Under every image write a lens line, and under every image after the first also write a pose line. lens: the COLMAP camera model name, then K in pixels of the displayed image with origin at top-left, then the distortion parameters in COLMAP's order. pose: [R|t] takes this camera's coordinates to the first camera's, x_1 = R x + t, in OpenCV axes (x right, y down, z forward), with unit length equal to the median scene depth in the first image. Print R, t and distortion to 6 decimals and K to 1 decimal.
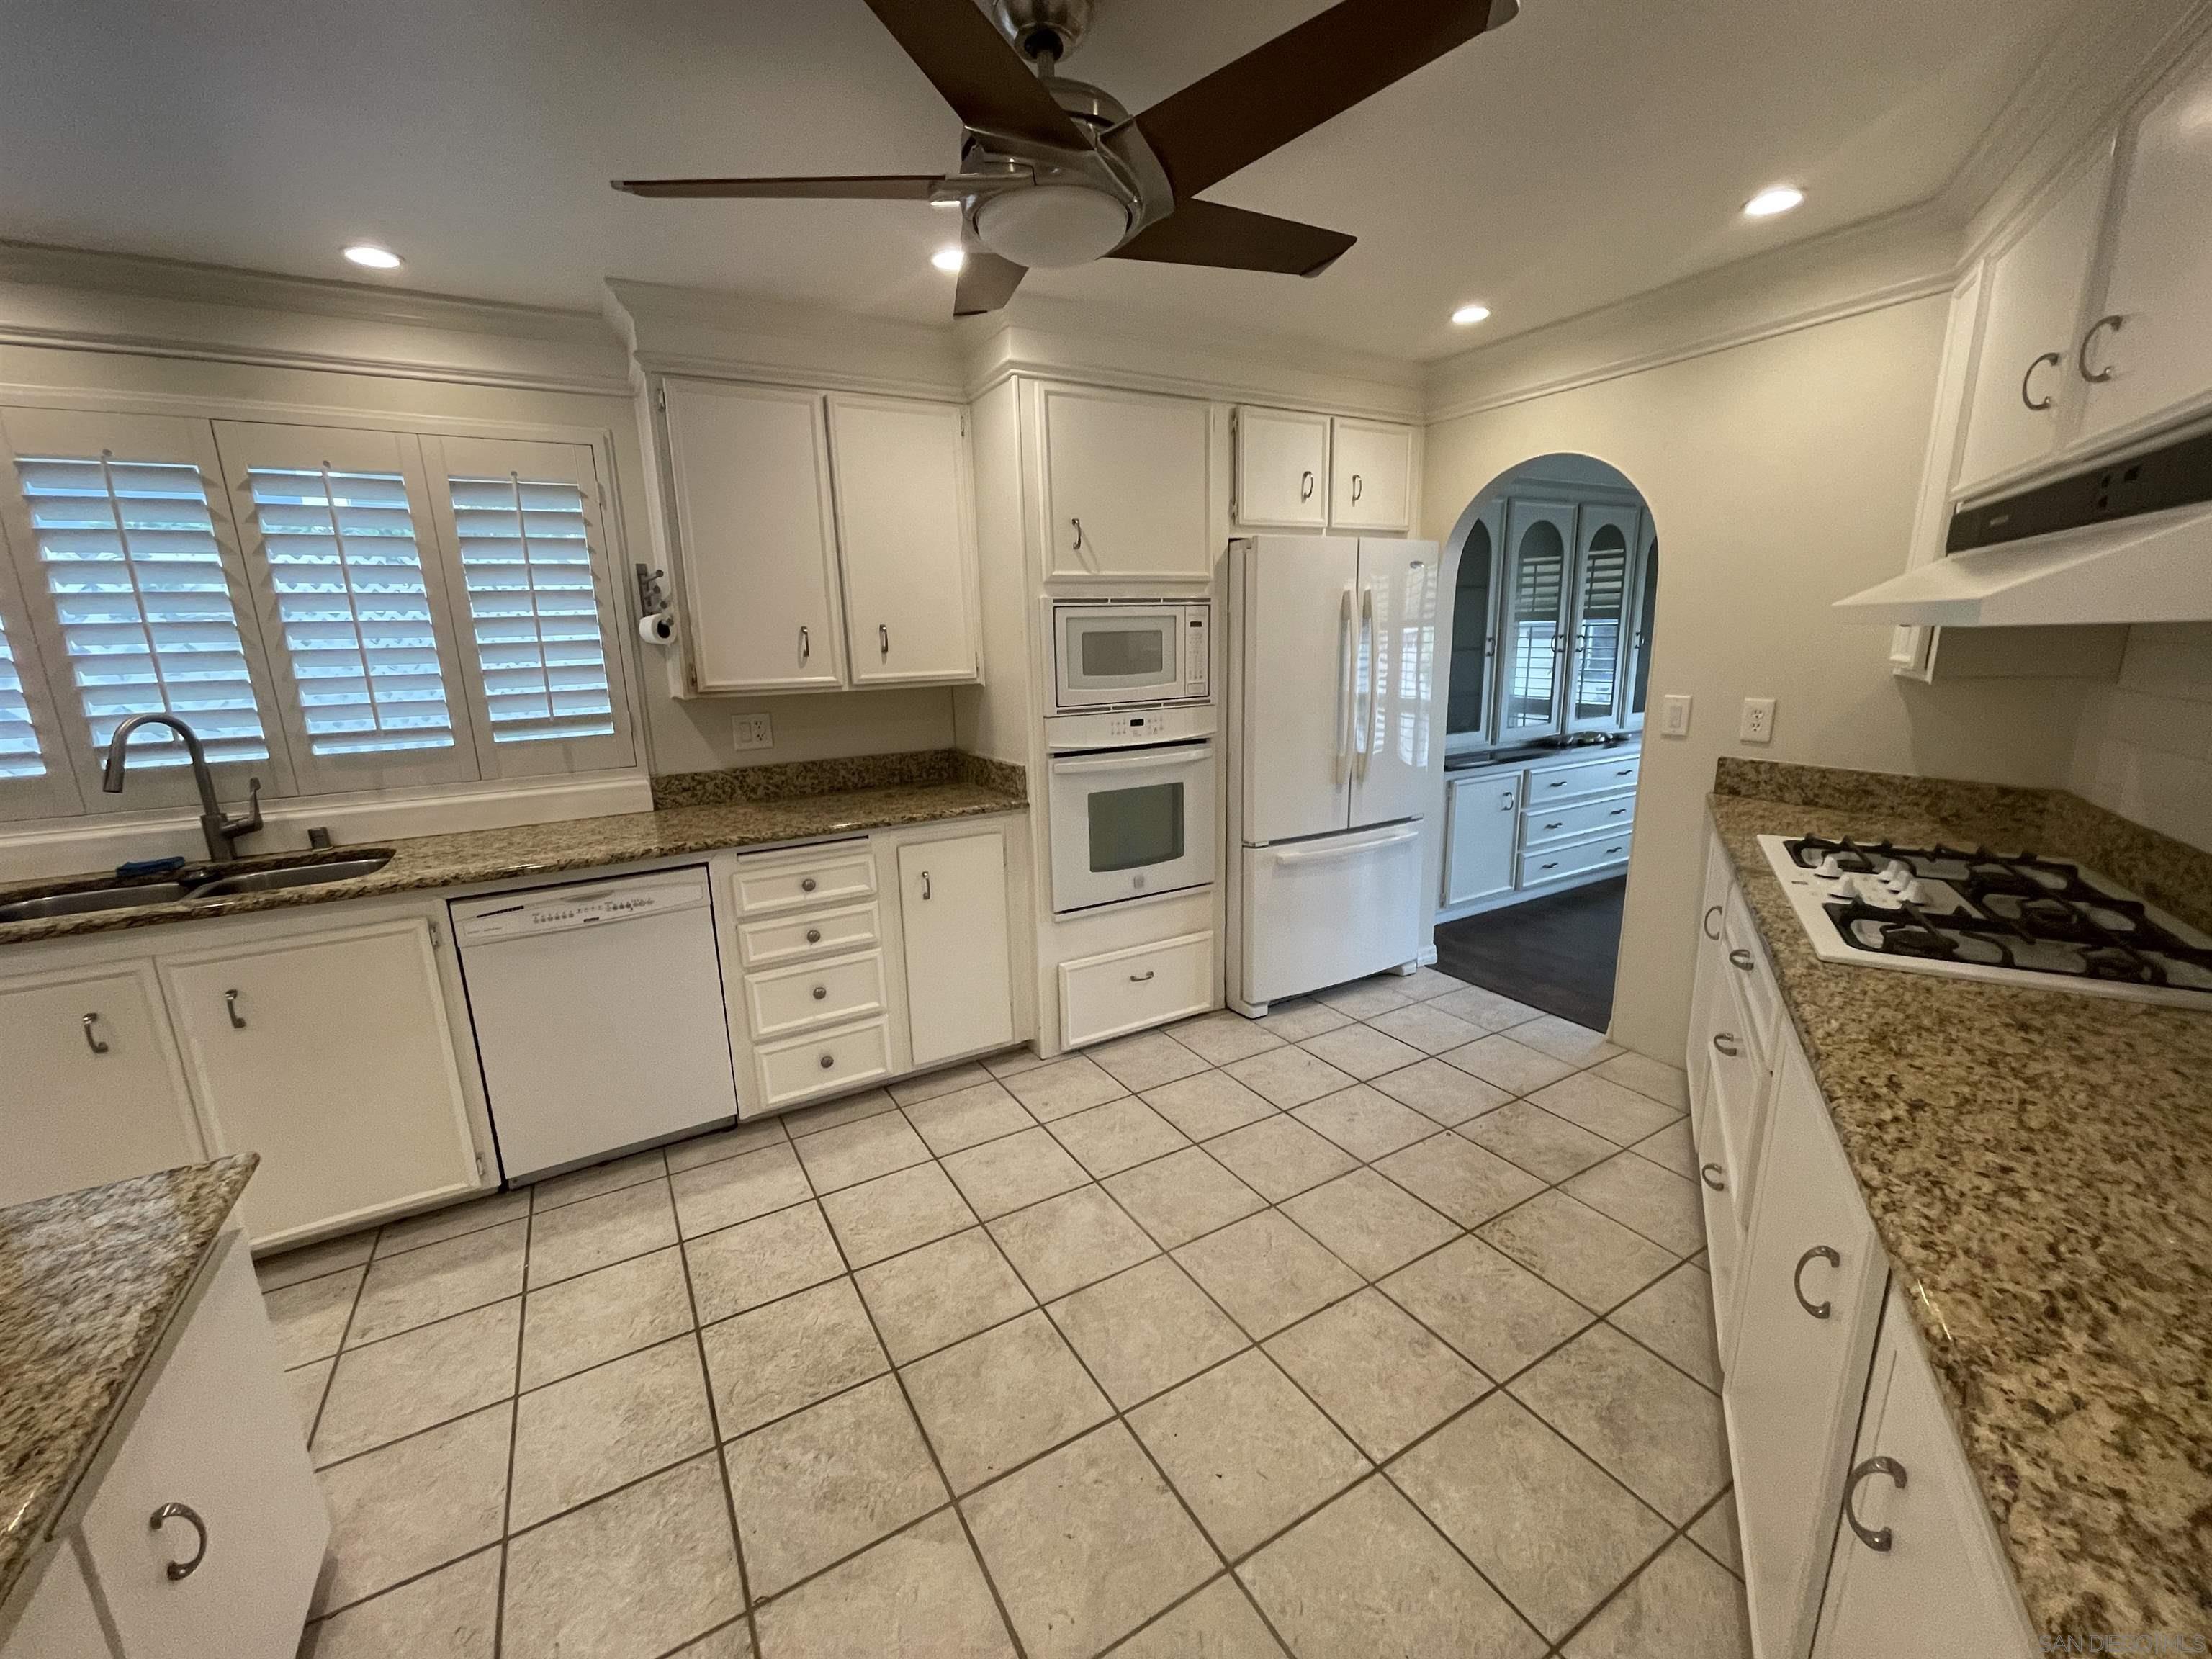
lens RADIAL K [[894.9, 0, 1112.6], [0, 894.9, 839.1], [0, 0, 1]] dist [-0.001889, -0.000019]
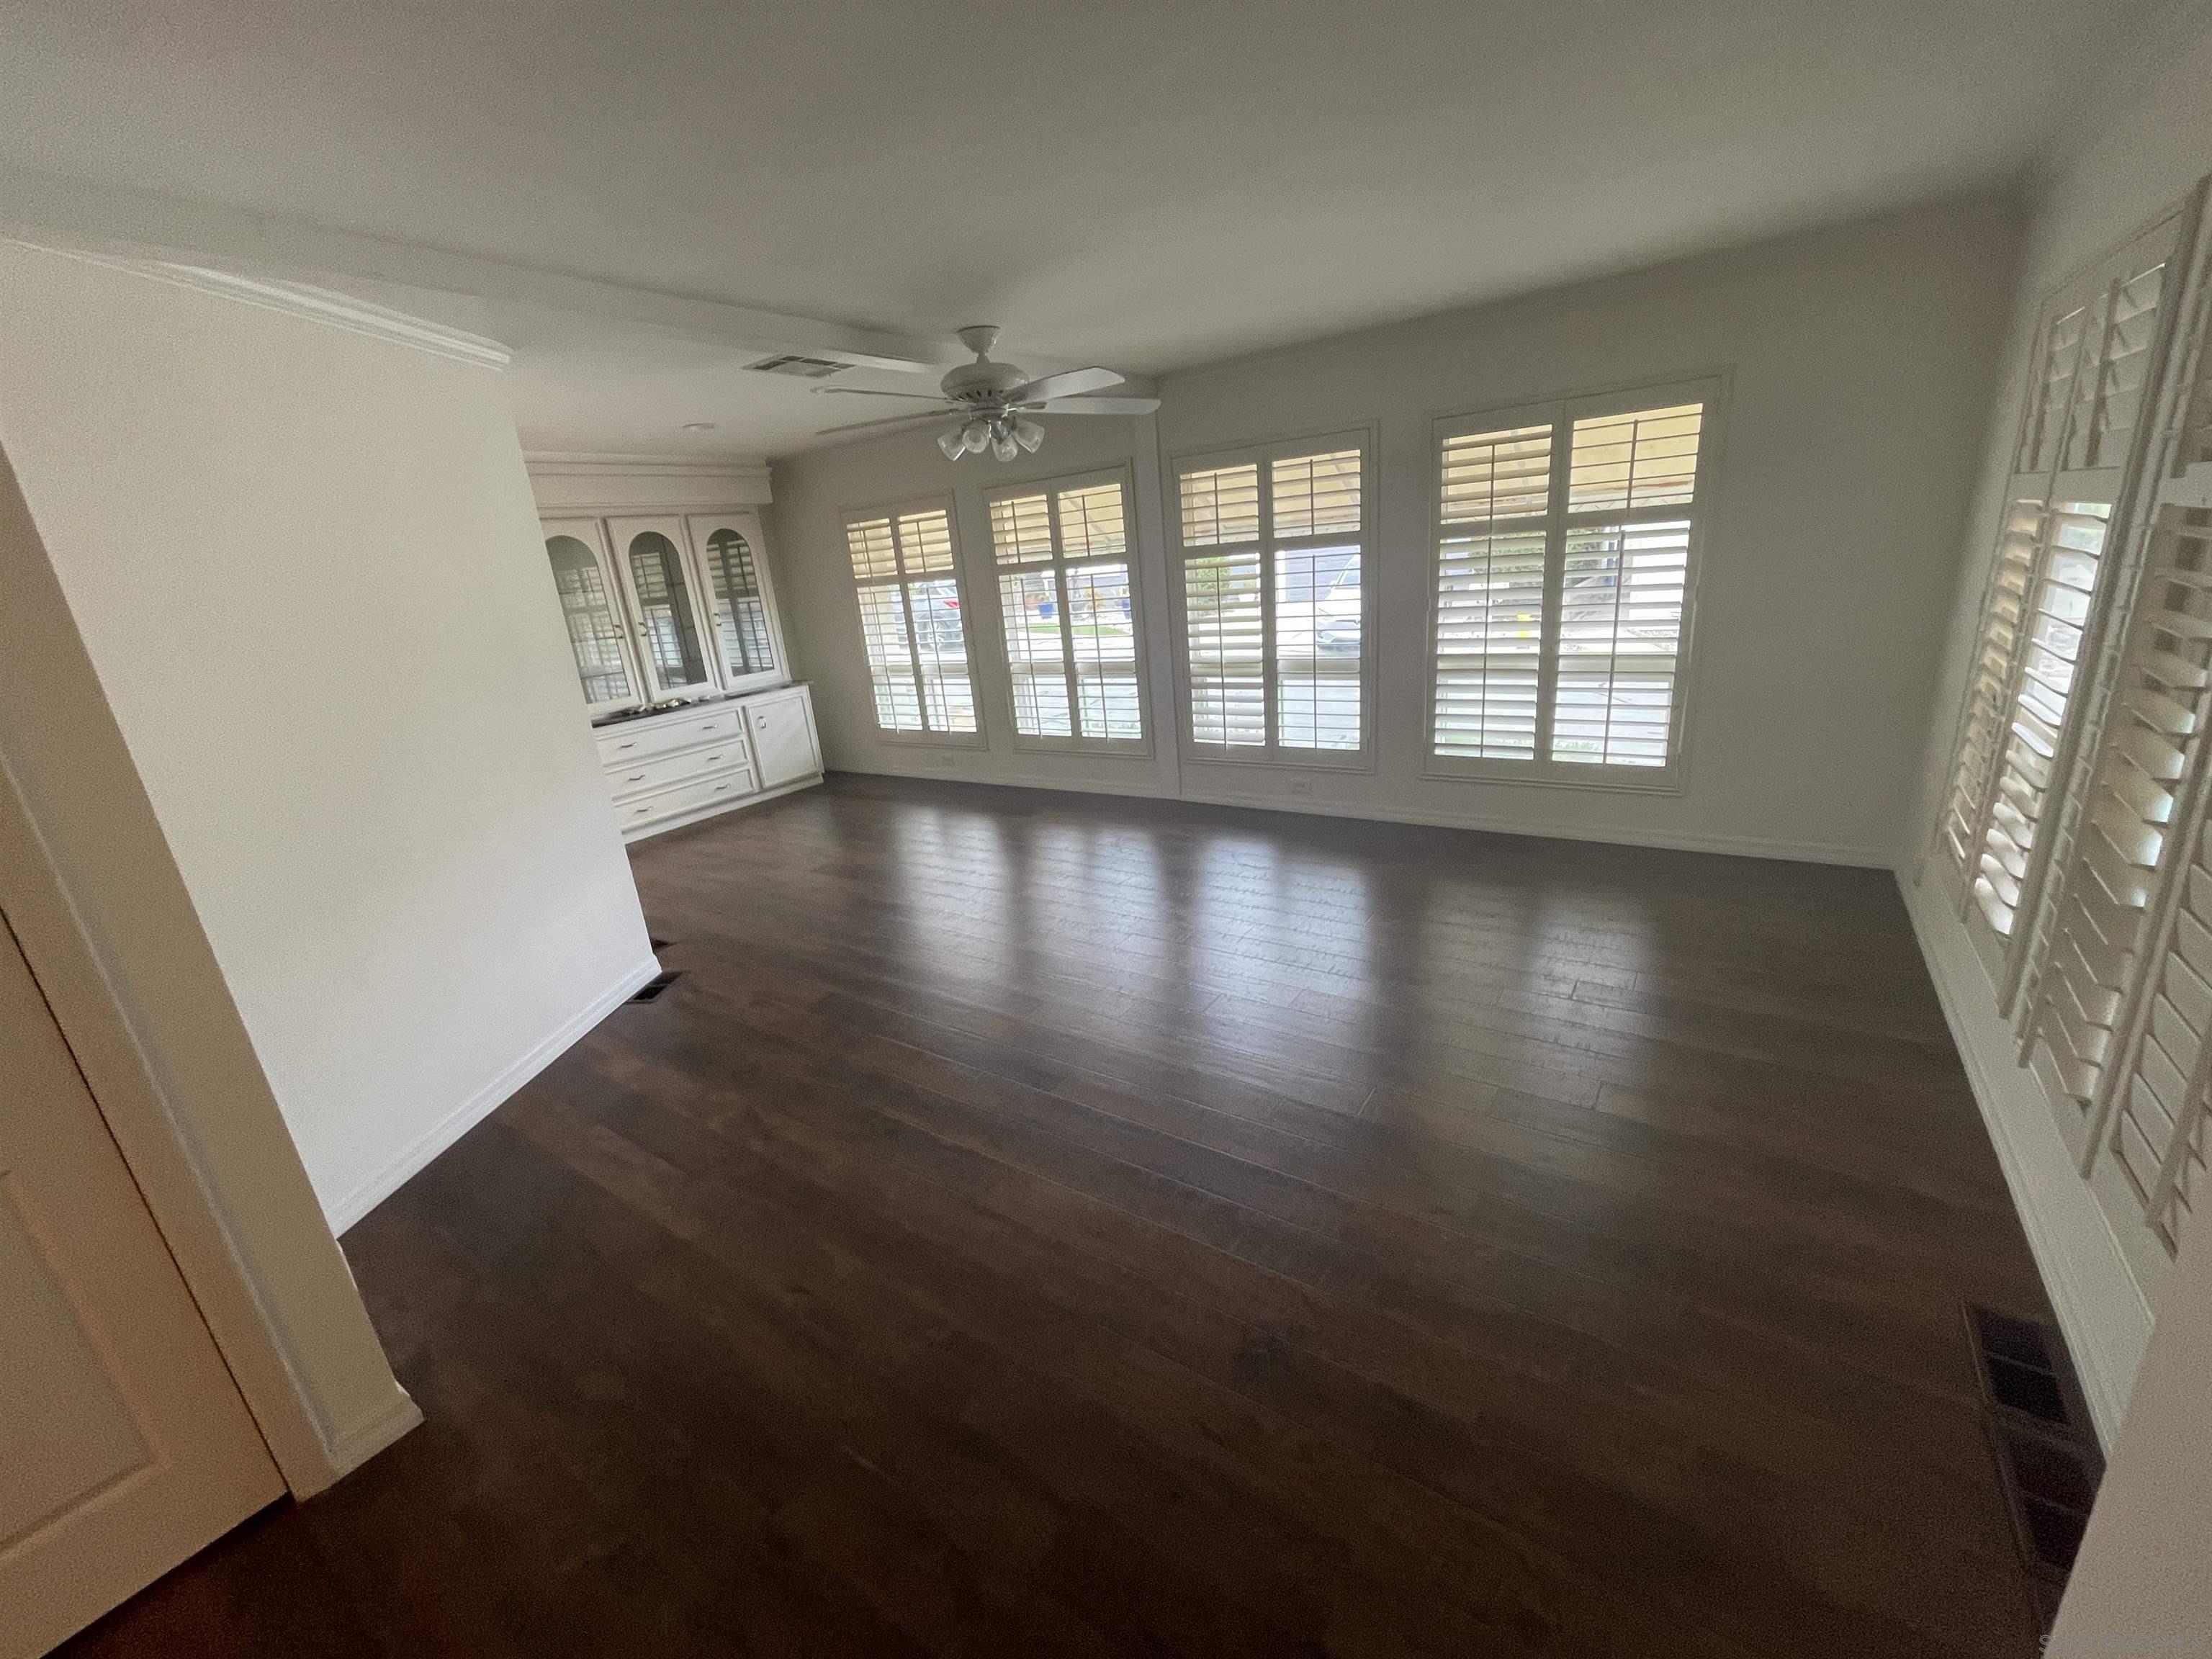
lens RADIAL K [[894.9, 0, 1112.6], [0, 894.9, 839.1], [0, 0, 1]] dist [-0.001889, -0.000019]
pose [[0.431566, 0.263769, -0.862657, 3.358902], [-0.135161, 0.964408, 0.227263, -0.525242], [0.891898, 0.018518, 0.451857, 1.773690]]
